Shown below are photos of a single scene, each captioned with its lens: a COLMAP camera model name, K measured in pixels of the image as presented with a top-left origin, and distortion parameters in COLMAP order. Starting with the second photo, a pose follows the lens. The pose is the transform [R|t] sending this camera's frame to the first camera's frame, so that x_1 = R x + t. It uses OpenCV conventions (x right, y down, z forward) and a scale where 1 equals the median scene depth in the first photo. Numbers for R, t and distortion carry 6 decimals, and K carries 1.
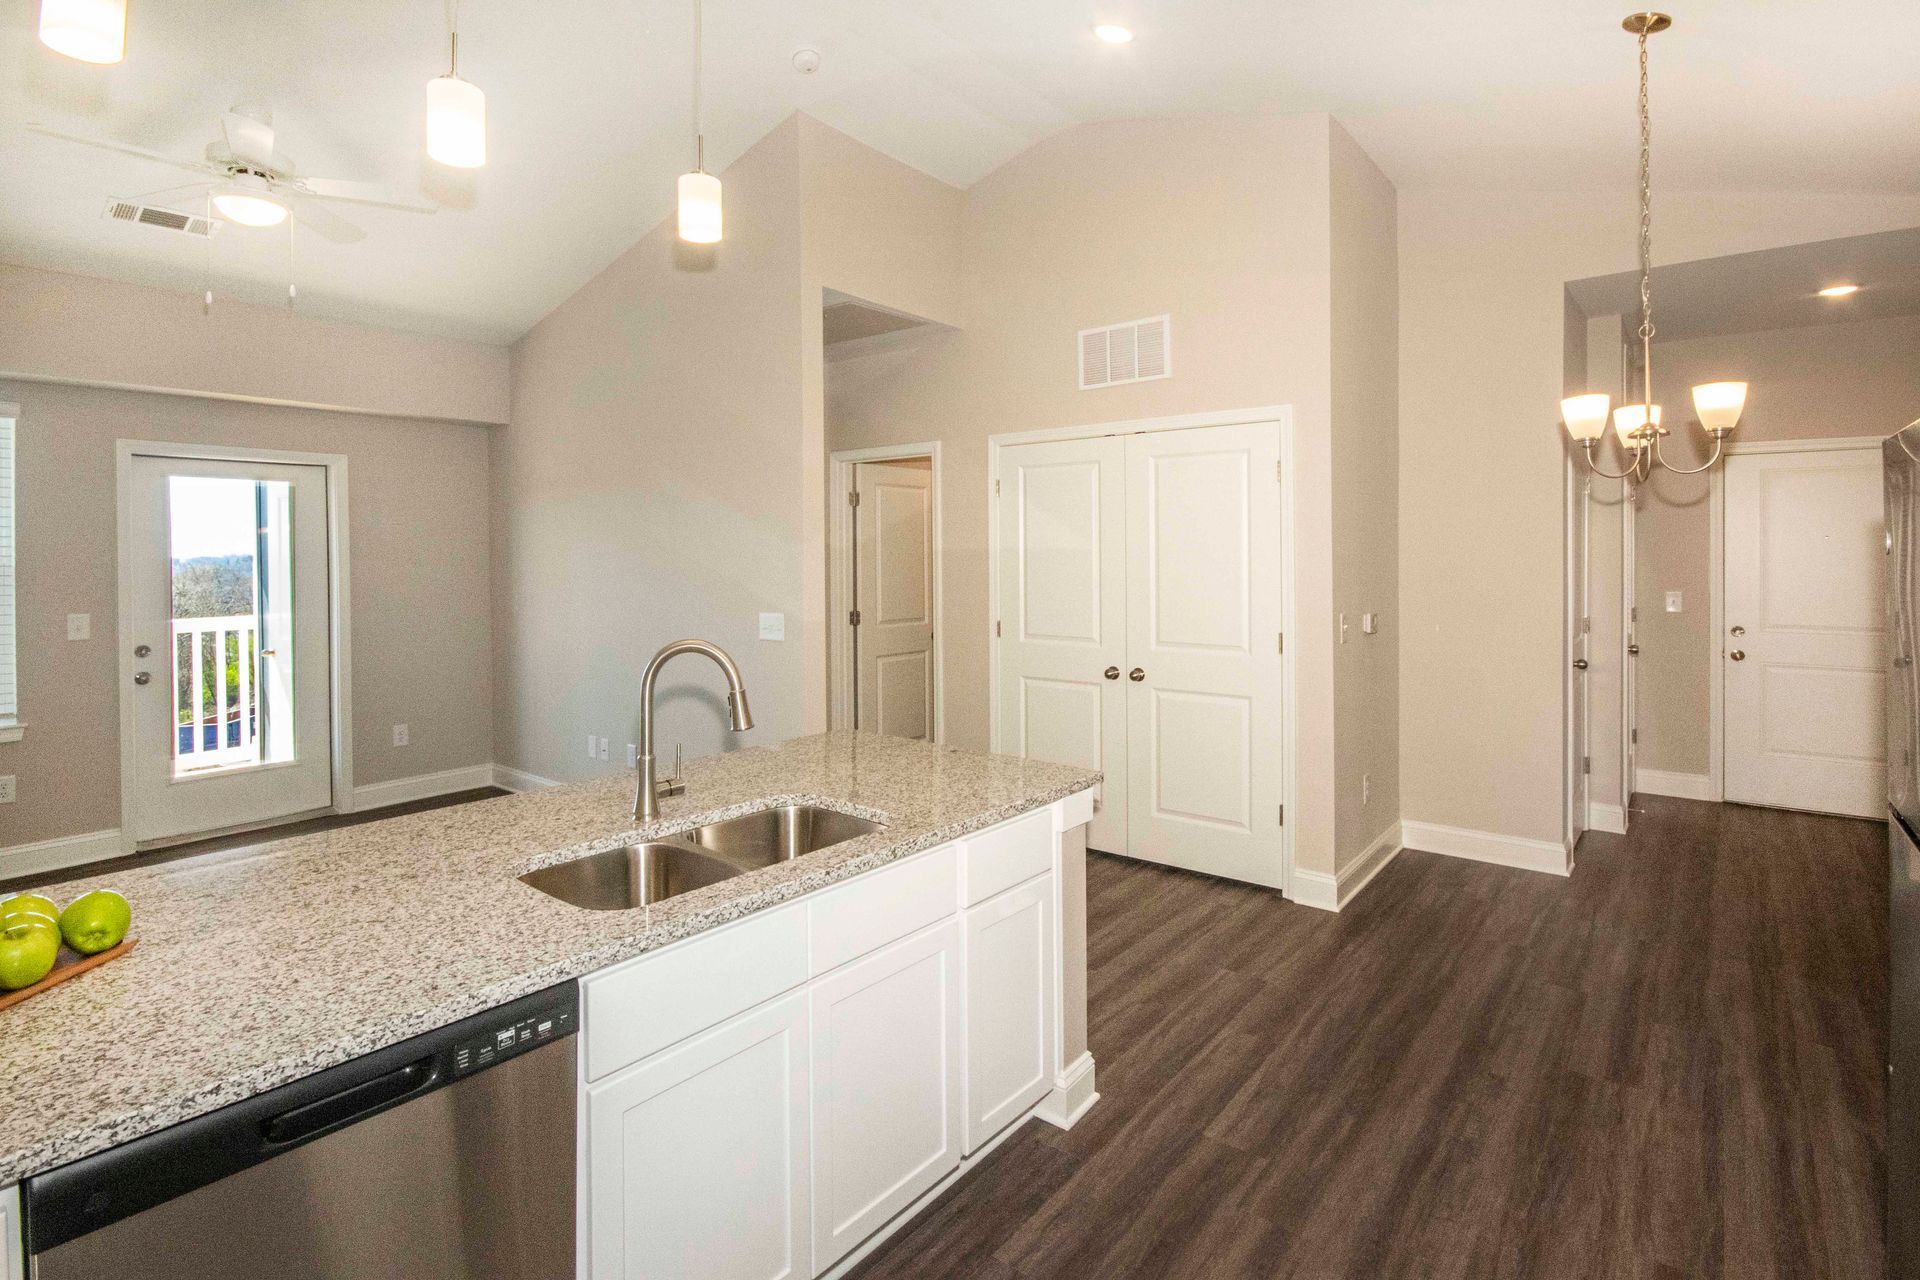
lens RADIAL K [[957.9, 0, 973.4], [0, 957.9, 562.7], [0, 0, 1]] dist [0.000049, 0.000016]
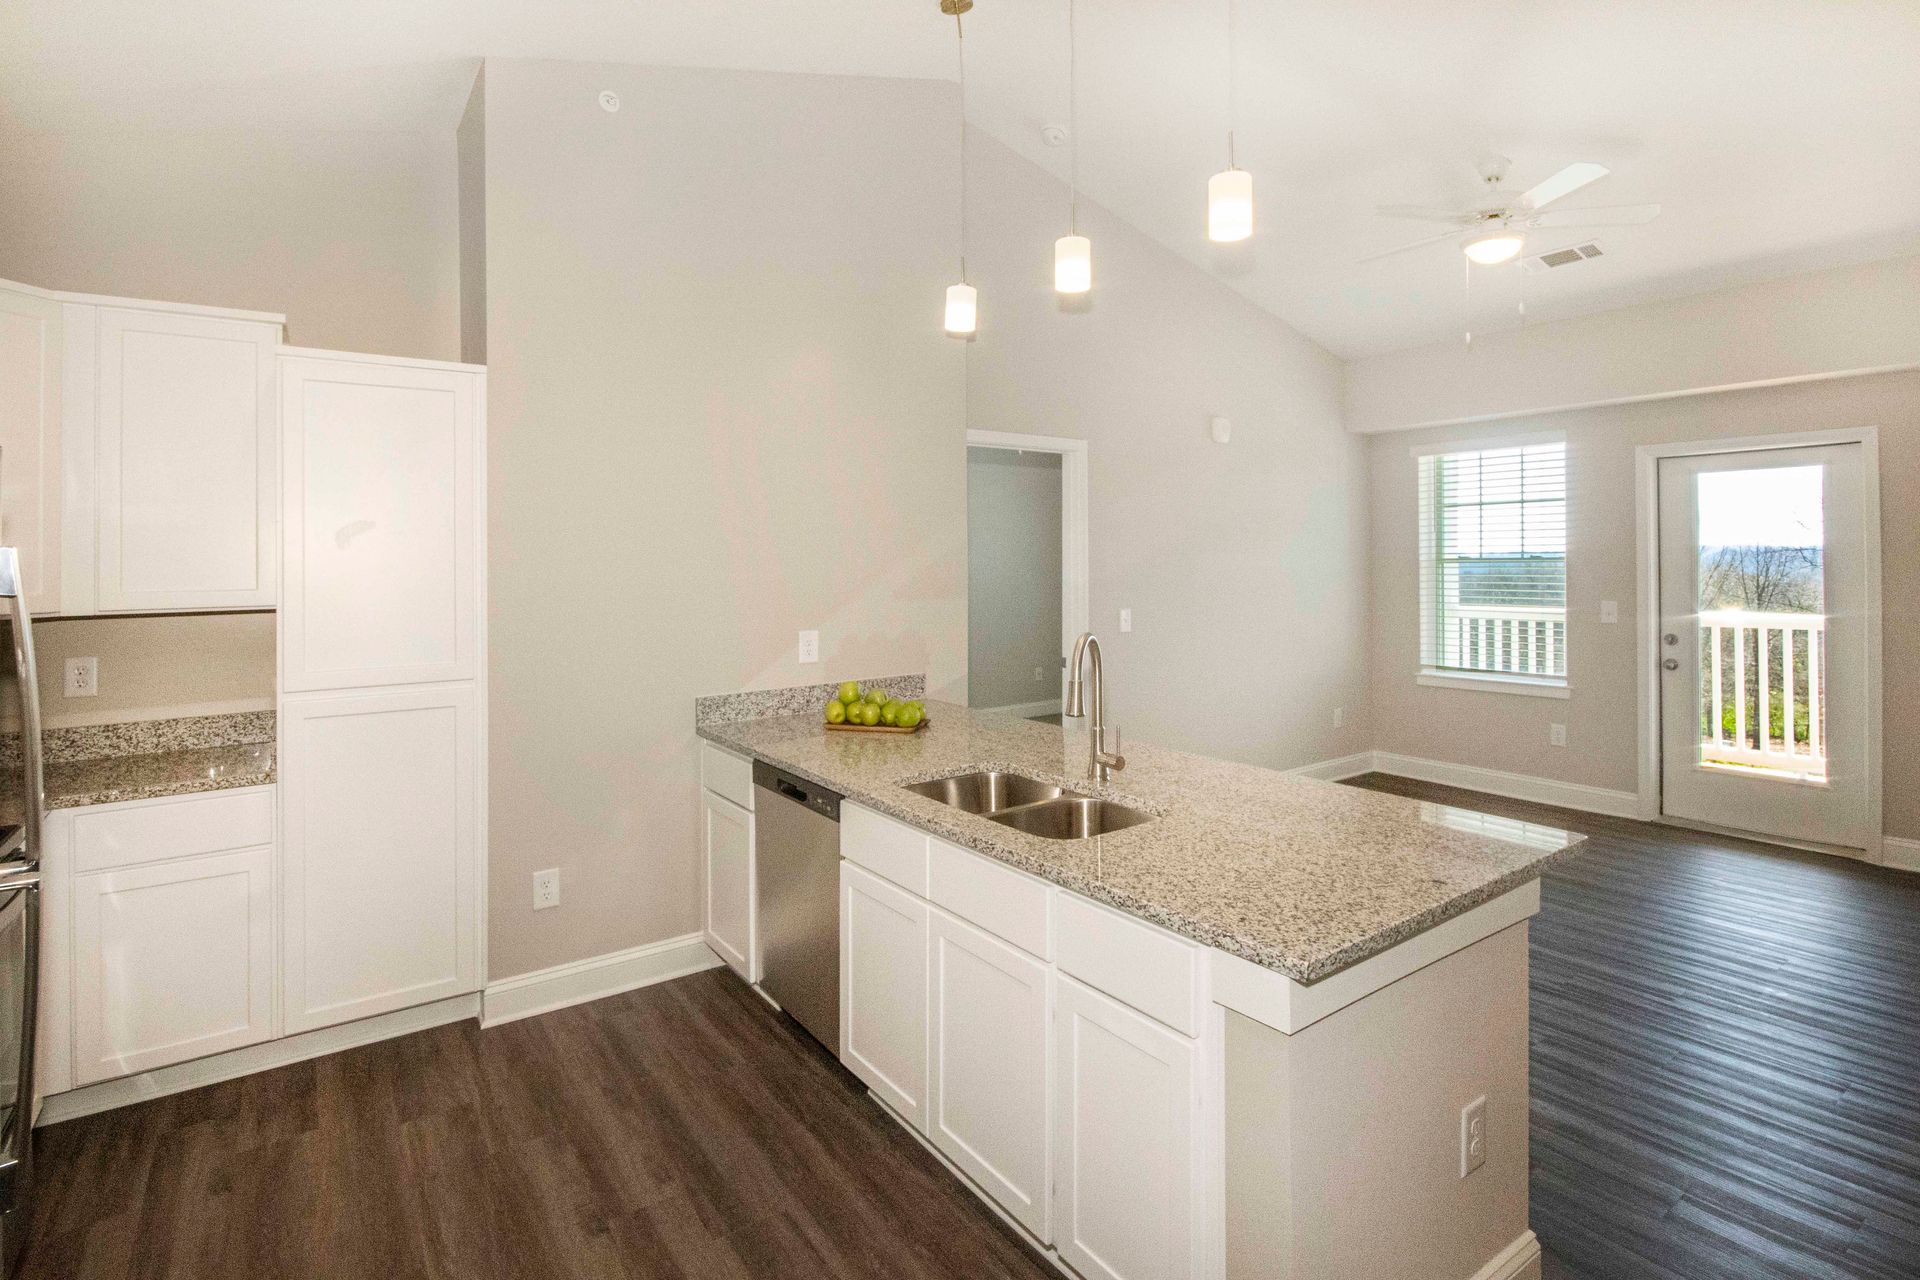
lens RADIAL K [[957.9, 0, 956.6], [0, 957.9, 562.3], [0, 0, 1]] dist [0.000049, 0.000016]
pose [[-0.282698, 0.009131, -0.959165, 0.407482], [0.004886, 0.999955, 0.008079, -0.007036], [0.959196, -0.002403, -0.282730, 0.556778]]
